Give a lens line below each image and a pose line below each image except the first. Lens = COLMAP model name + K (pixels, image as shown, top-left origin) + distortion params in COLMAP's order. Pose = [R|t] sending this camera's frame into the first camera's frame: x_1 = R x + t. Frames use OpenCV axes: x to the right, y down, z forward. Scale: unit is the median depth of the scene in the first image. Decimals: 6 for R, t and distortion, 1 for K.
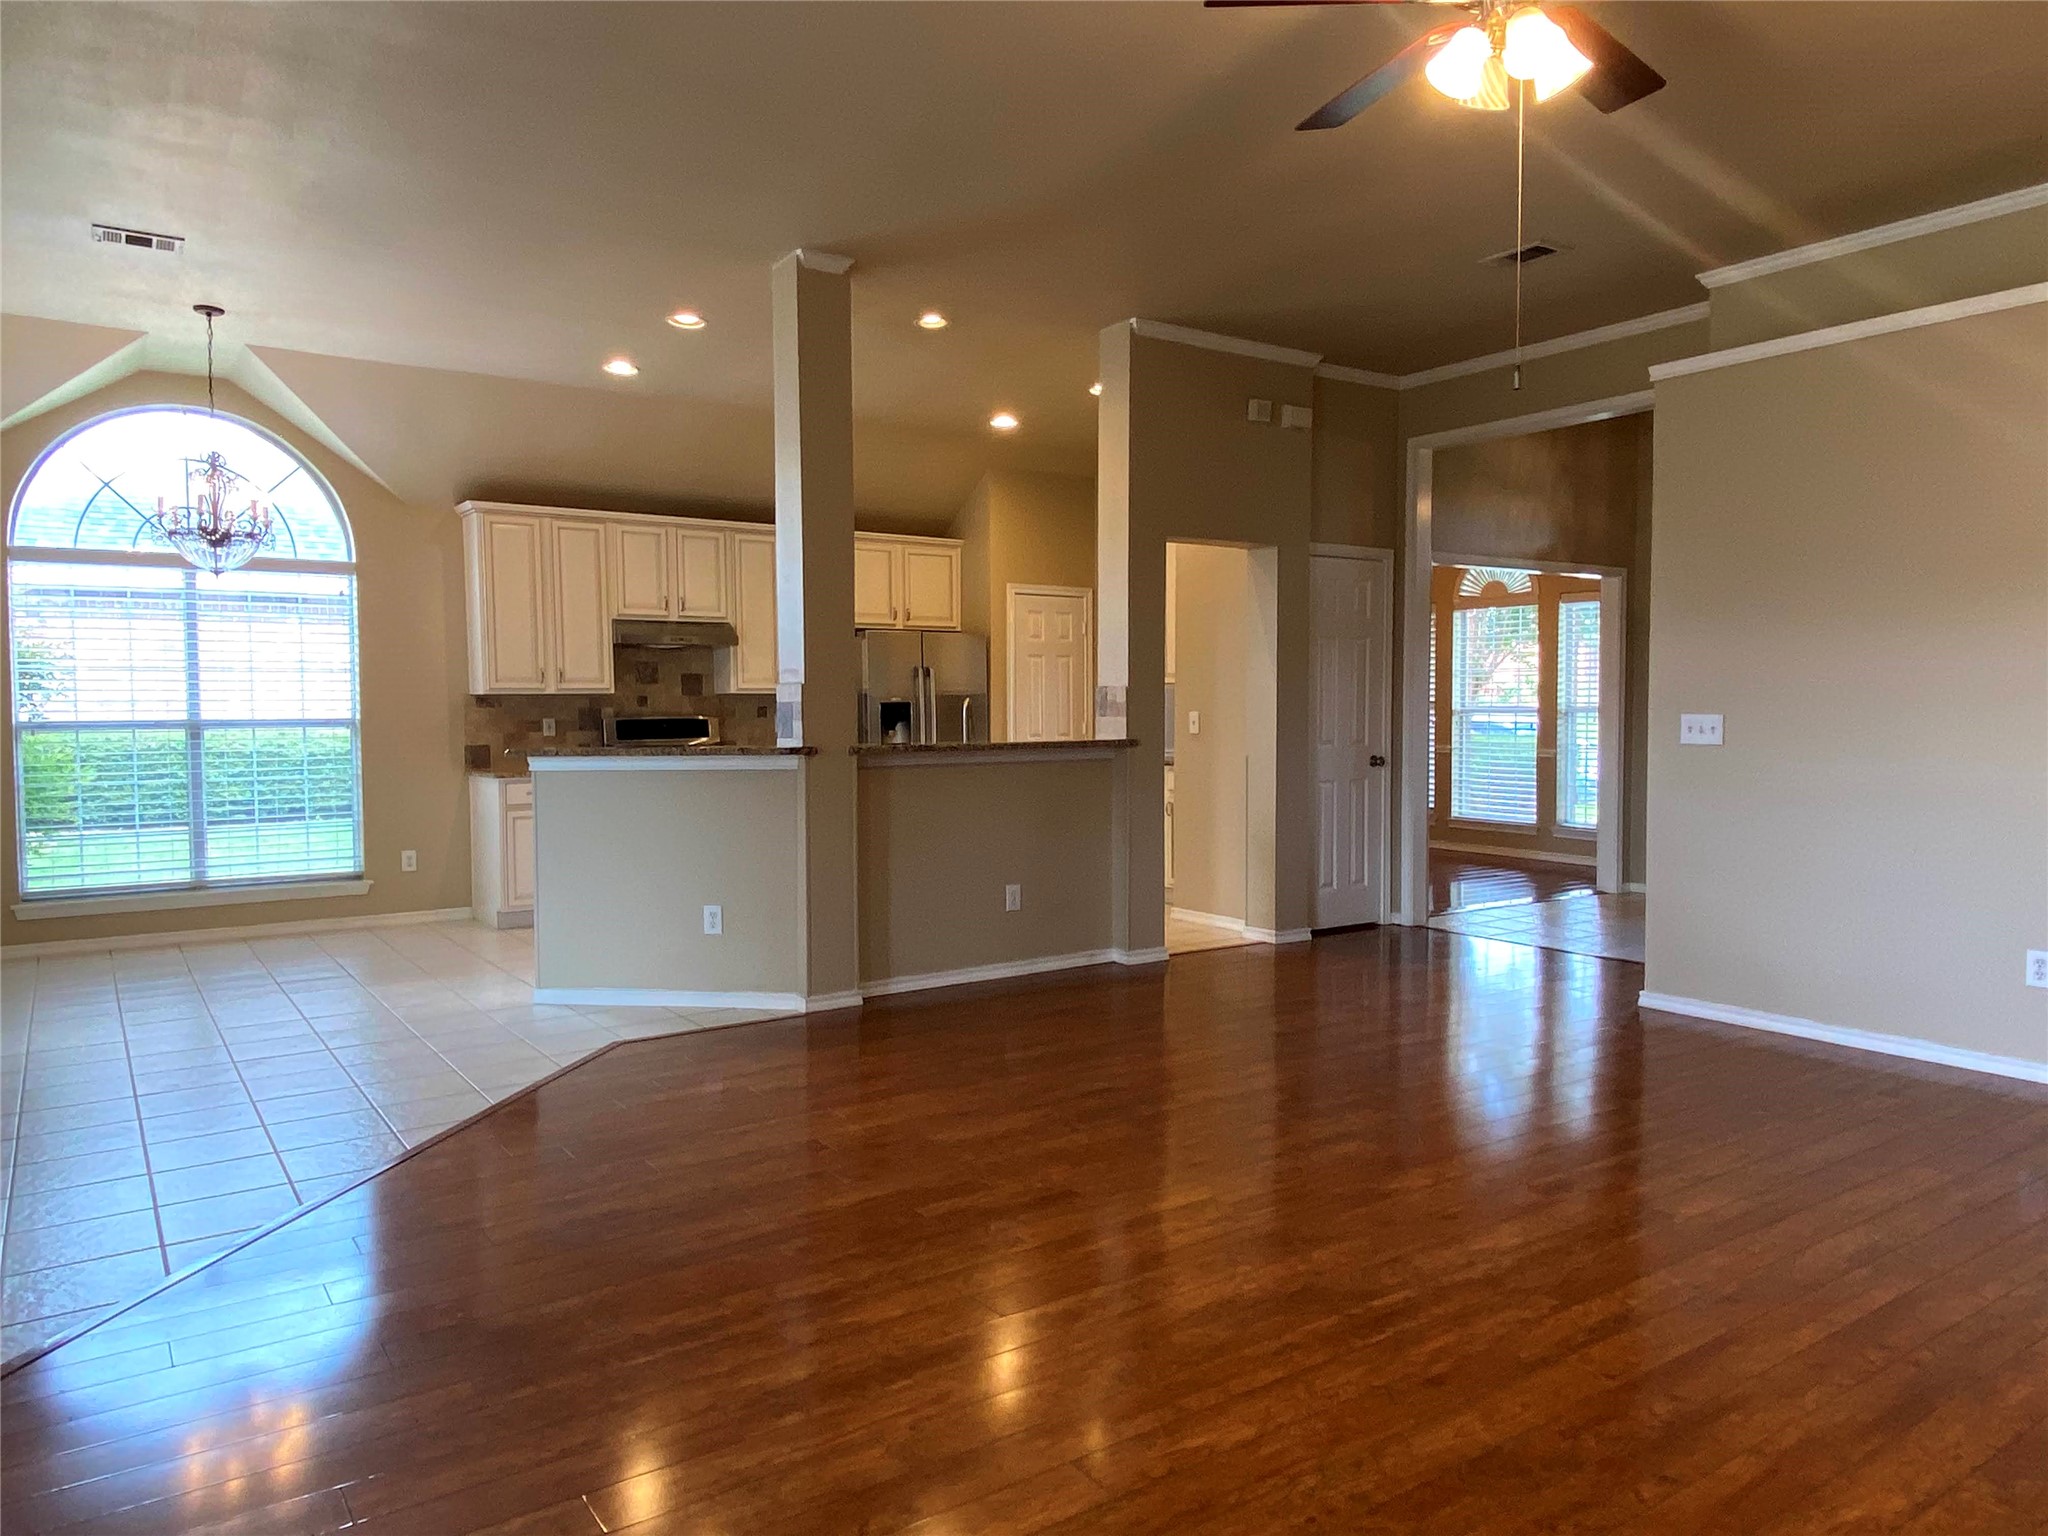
lens RADIAL K [[1355.0, 0, 1018.3], [0, 1355.0, 769.1], [0, 0, 1]] dist [0.102804, -0.138133]
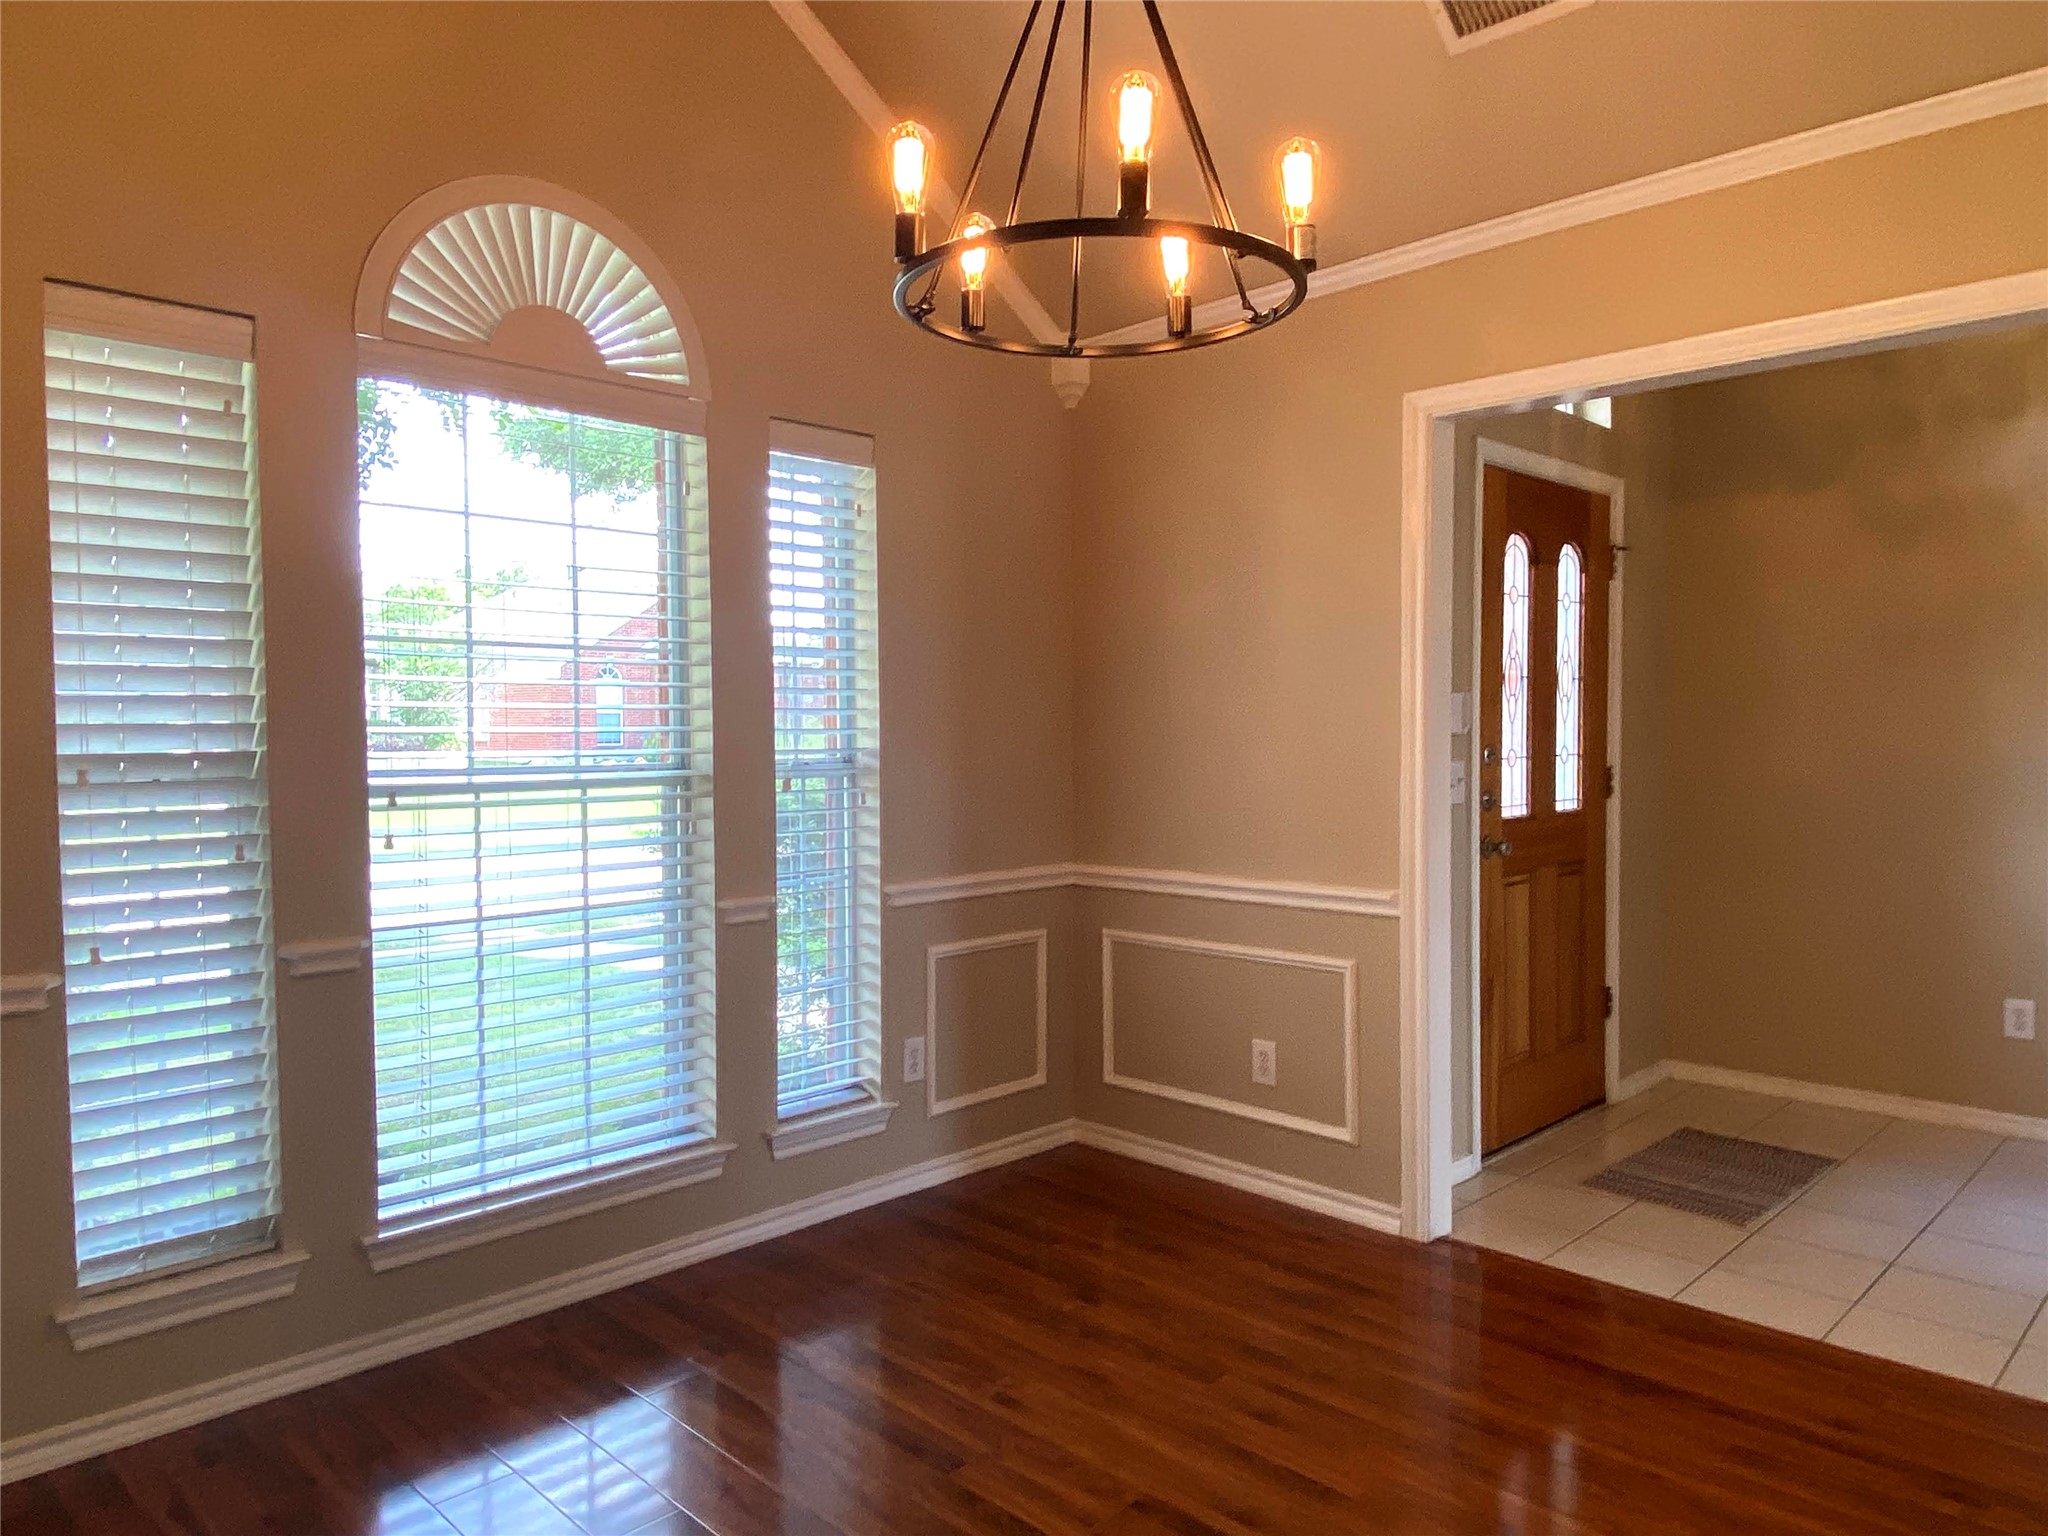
lens RADIAL K [[1355.0, 0, 1018.3], [0, 1355.0, 769.1], [0, 0, 1]] dist [0.102804, -0.138133]
pose [[-0.179974, -0.027385, 0.983290, 0.073944], [0.049472, 0.998095, 0.036852, -0.064822], [-0.982427, 0.055277, -0.178277, 1.212571]]
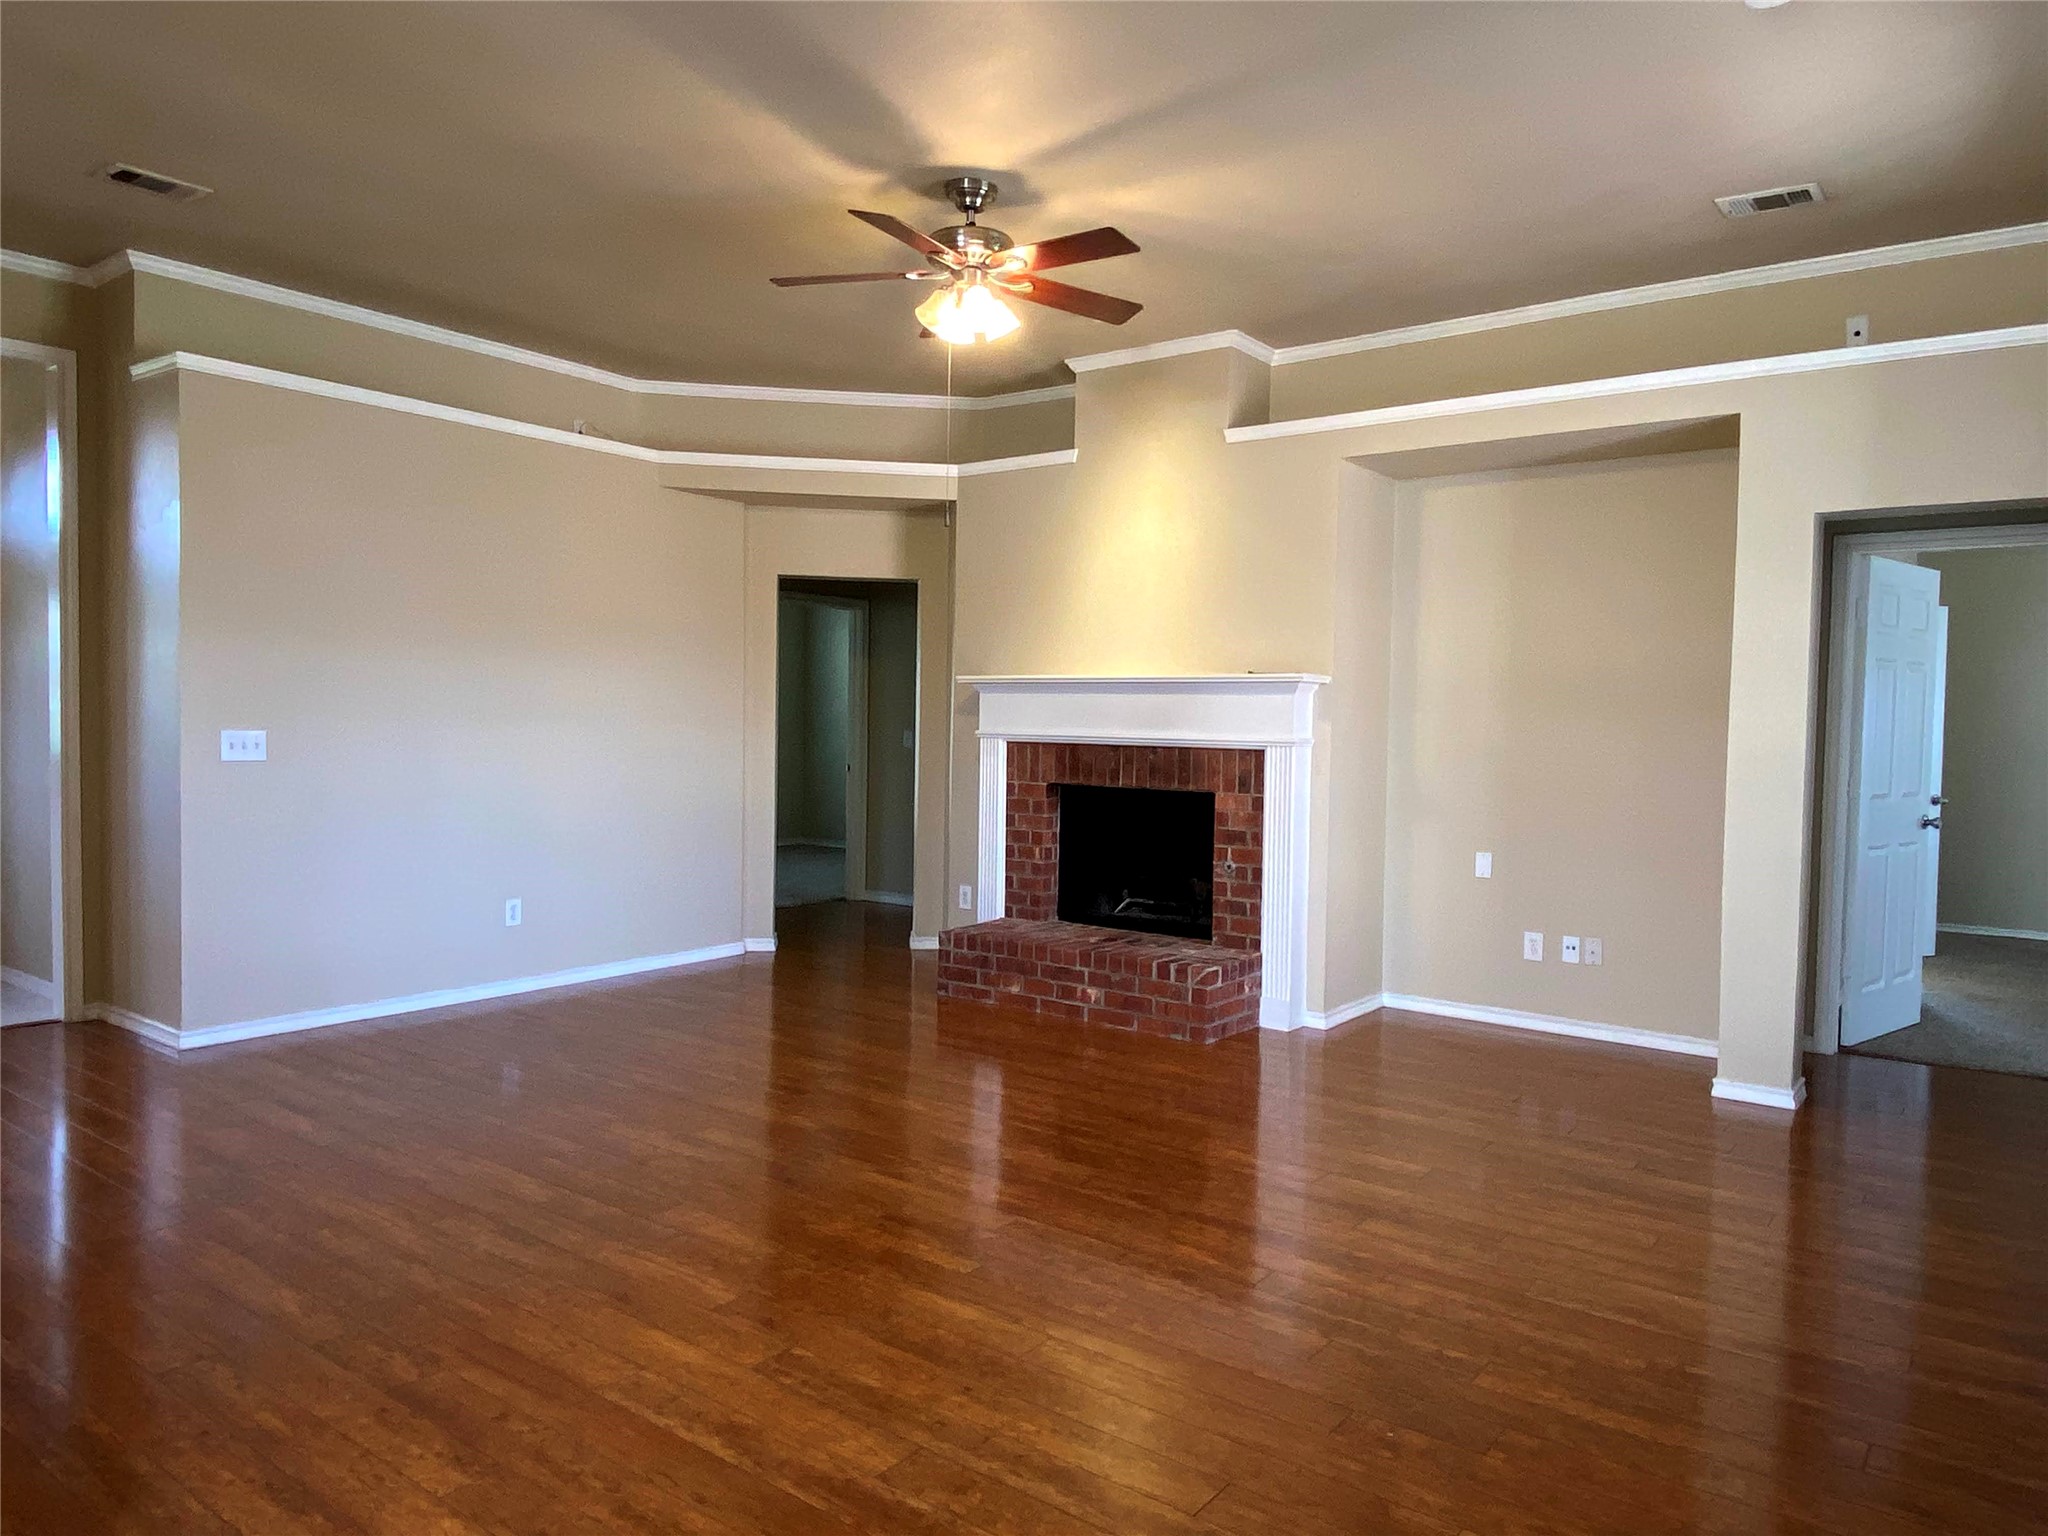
lens RADIAL K [[1355.0, 0, 1018.3], [0, 1355.0, 769.1], [0, 0, 1]] dist [0.102804, -0.138133]
pose [[-0.323588, -0.035331, 0.945538, -0.390713], [0.023936, 0.998677, 0.045508, -0.027861], [-0.945895, 0.037358, -0.322314, 0.505292]]
